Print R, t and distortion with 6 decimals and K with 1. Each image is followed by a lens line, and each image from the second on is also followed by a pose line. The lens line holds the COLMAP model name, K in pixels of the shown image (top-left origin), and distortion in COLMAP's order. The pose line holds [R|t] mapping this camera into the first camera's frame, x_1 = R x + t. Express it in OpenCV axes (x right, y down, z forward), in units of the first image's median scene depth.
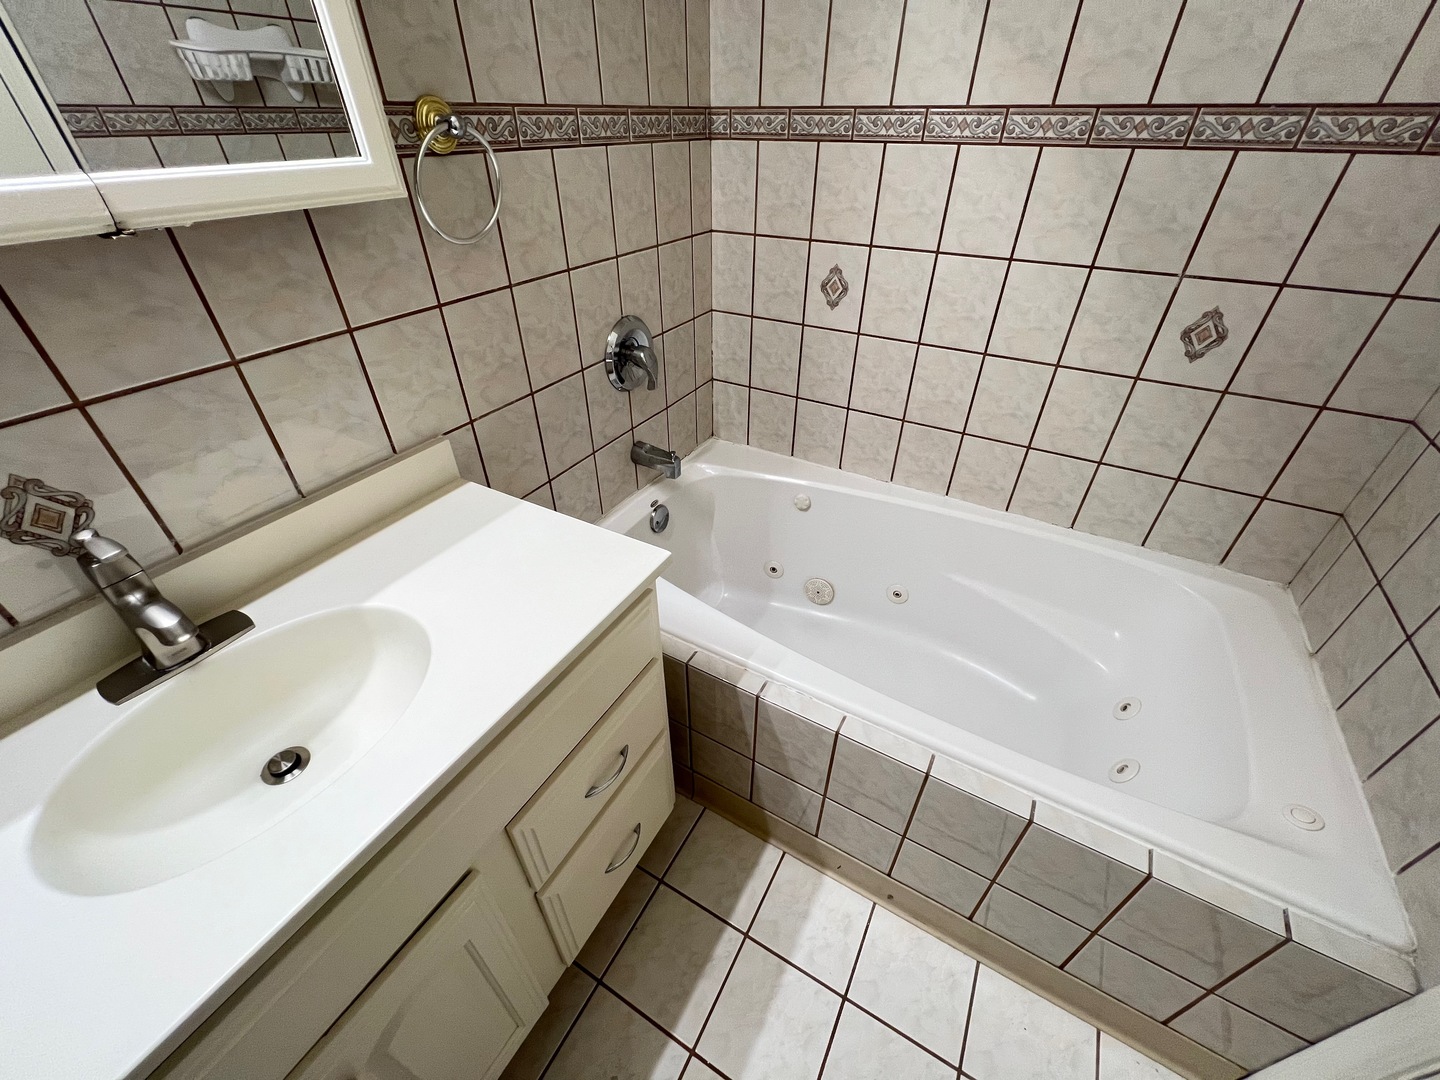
lens RADIAL K [[583.0, 0, 716.5], [0, 583.0, 540.0], [0, 0, 1]] dist [-0.001590, 0.000394]
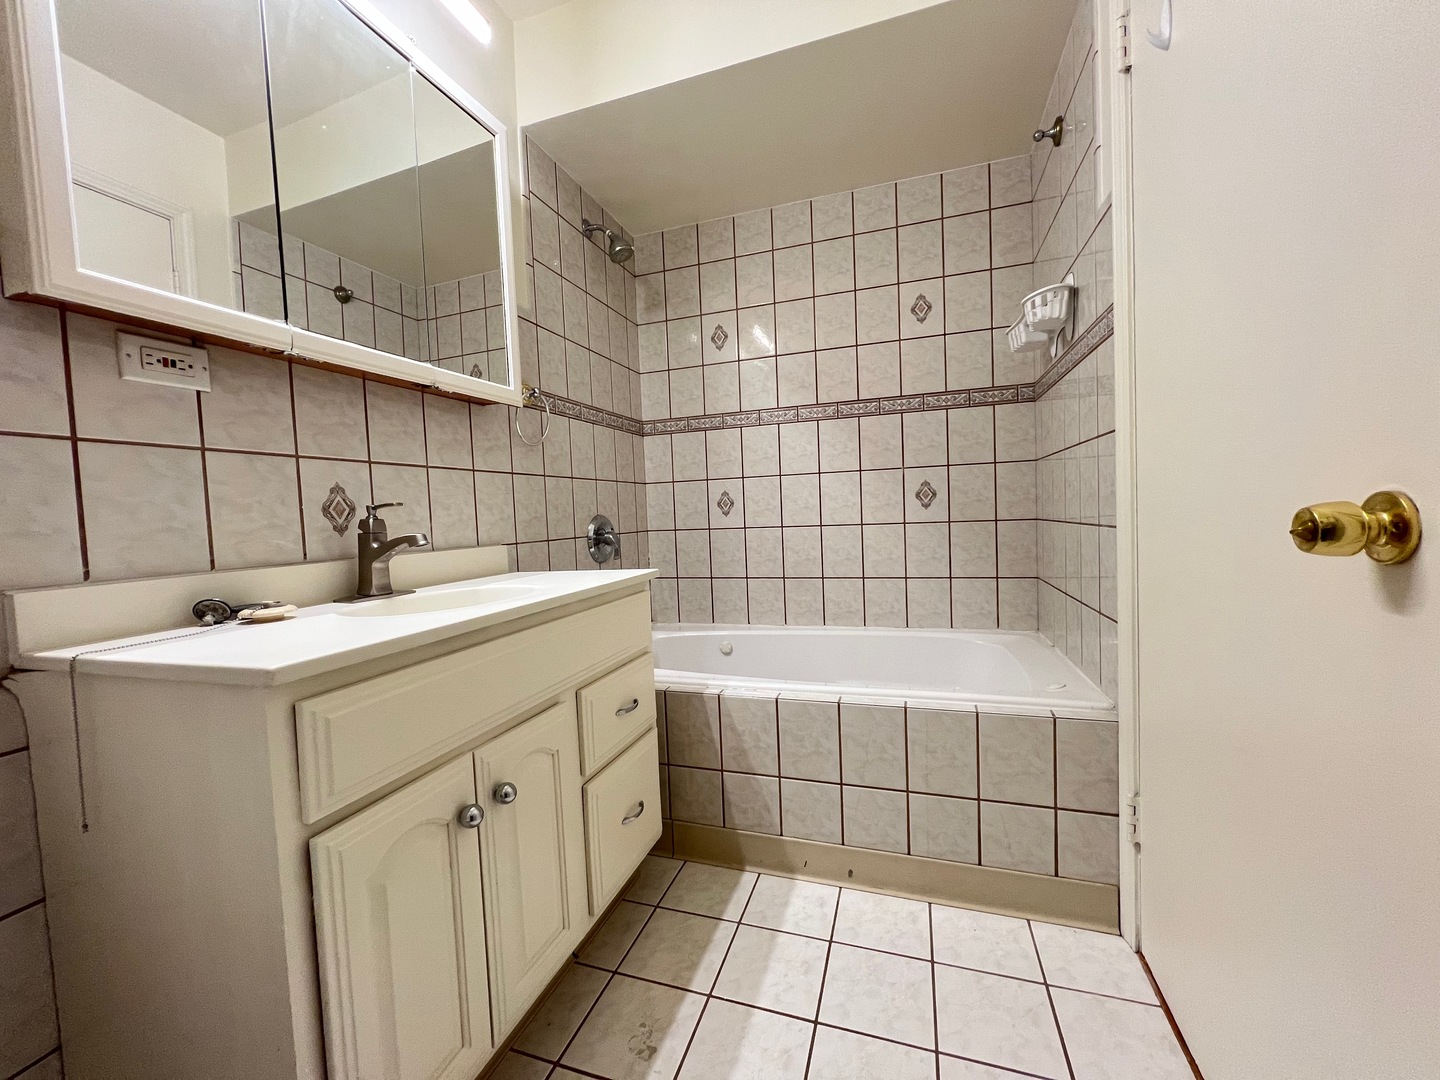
lens RADIAL K [[583.0, 0, 716.5], [0, 583.0, 540.0], [0, 0, 1]] dist [-0.001590, 0.000394]
pose [[0.980650, -0.048269, 0.189727, -0.158549], [0.145618, 0.827591, -0.542115, 0.615954], [-0.130849, 0.559252, 0.818606, -0.317377]]
